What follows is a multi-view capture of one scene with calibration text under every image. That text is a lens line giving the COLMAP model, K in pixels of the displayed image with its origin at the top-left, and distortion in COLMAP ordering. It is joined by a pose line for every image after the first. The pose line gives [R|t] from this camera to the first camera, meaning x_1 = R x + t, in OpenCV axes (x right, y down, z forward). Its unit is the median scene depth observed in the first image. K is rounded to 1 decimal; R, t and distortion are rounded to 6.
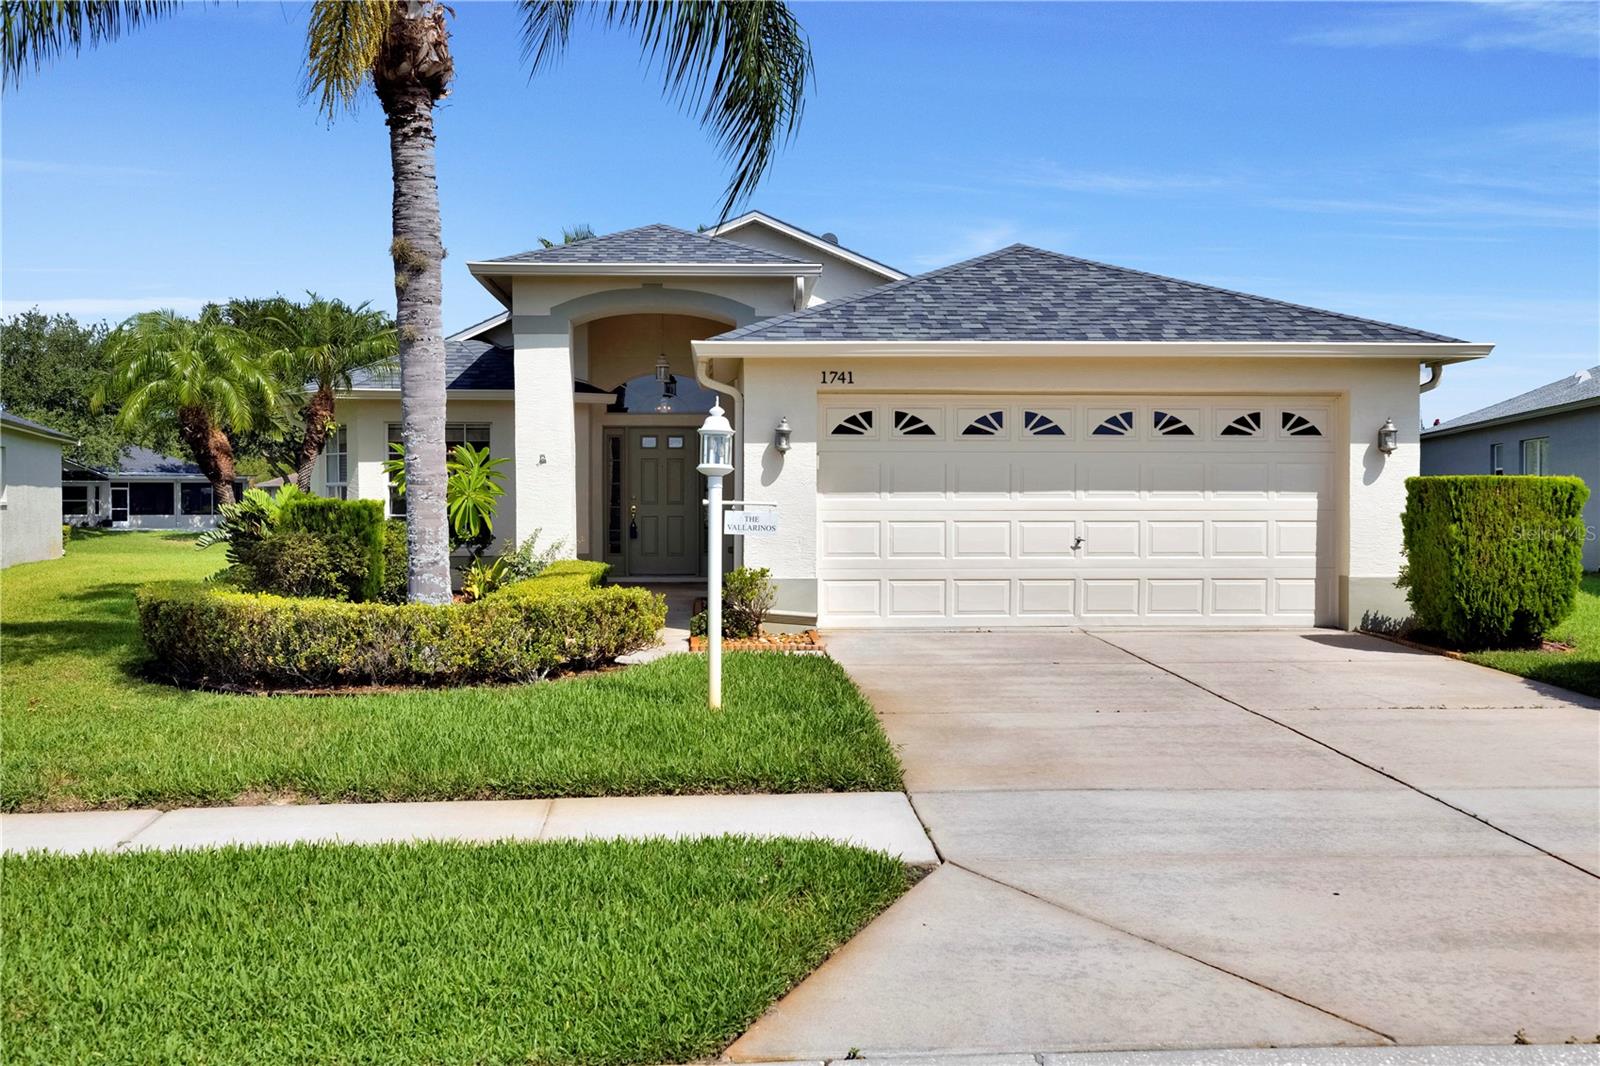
lens RADIAL K [[1671.4, 0, 803.6], [0, 1671.4, 527.0], [0, 0, 1]] dist [0.028733, 0.000000]
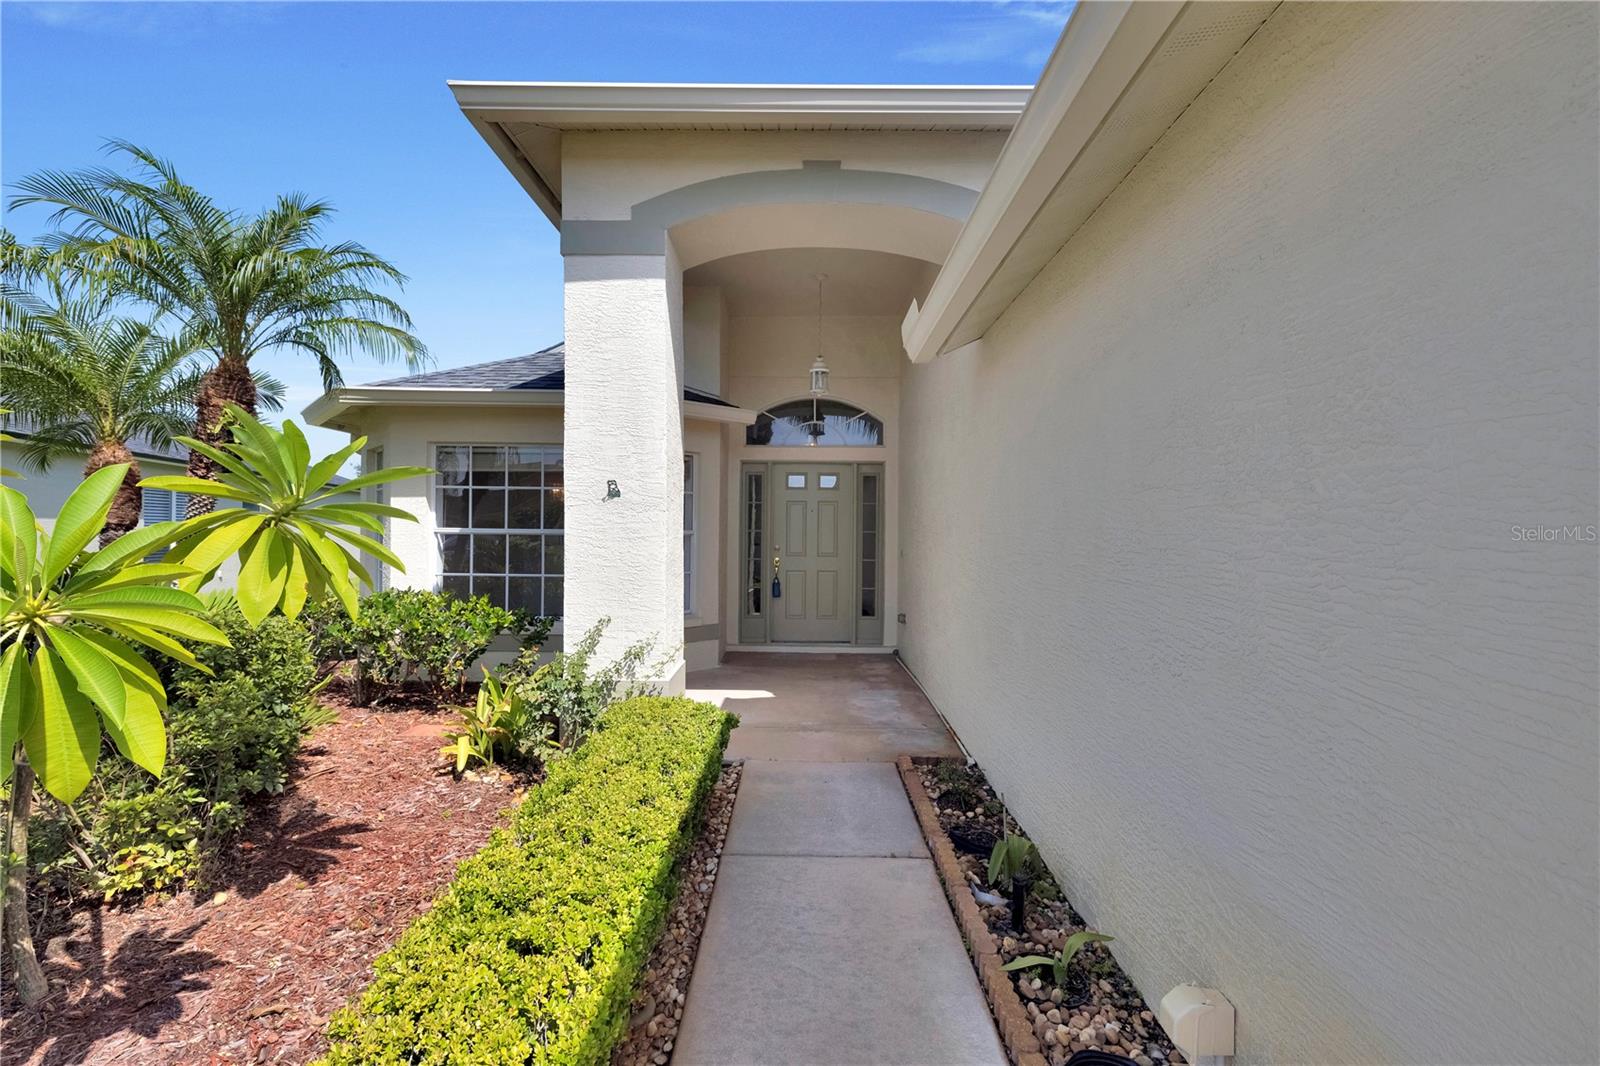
lens RADIAL K [[685.5, 0, 800.5], [0, 685.5, 529.5], [0, 0, 1]] dist [0.000691, 0.000106]
pose [[0.998218, 0.008348, -0.059088, -0.103284], [-0.009388, 0.999805, -0.017348, -0.030389], [0.058932, 0.017872, 0.998102, 0.973901]]
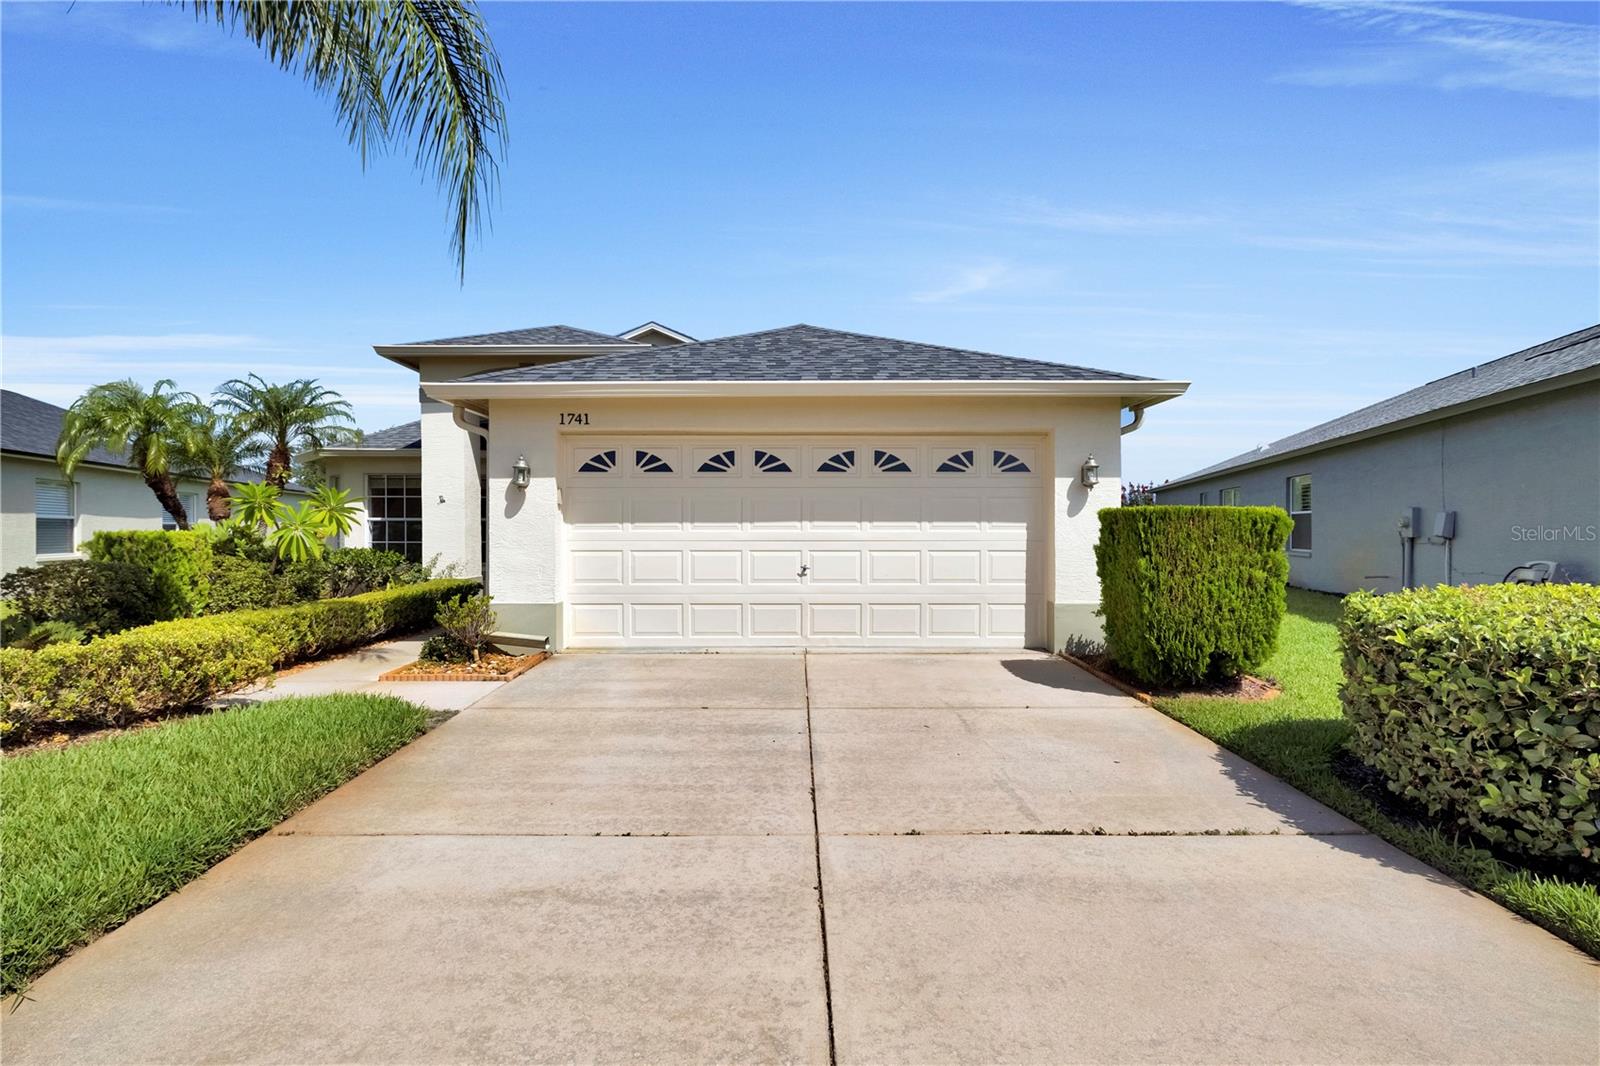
lens RADIAL K [[833.3, 0, 797.2], [0, 833.3, 527.7], [0, 0, 1]] dist [-0.002503, 0.000226]
pose [[0.997645, -0.000226, -0.068583, 0.201917], [-0.001003, 0.999840, -0.017884, -0.008887], [0.068576, 0.017911, 0.997485, 0.466730]]
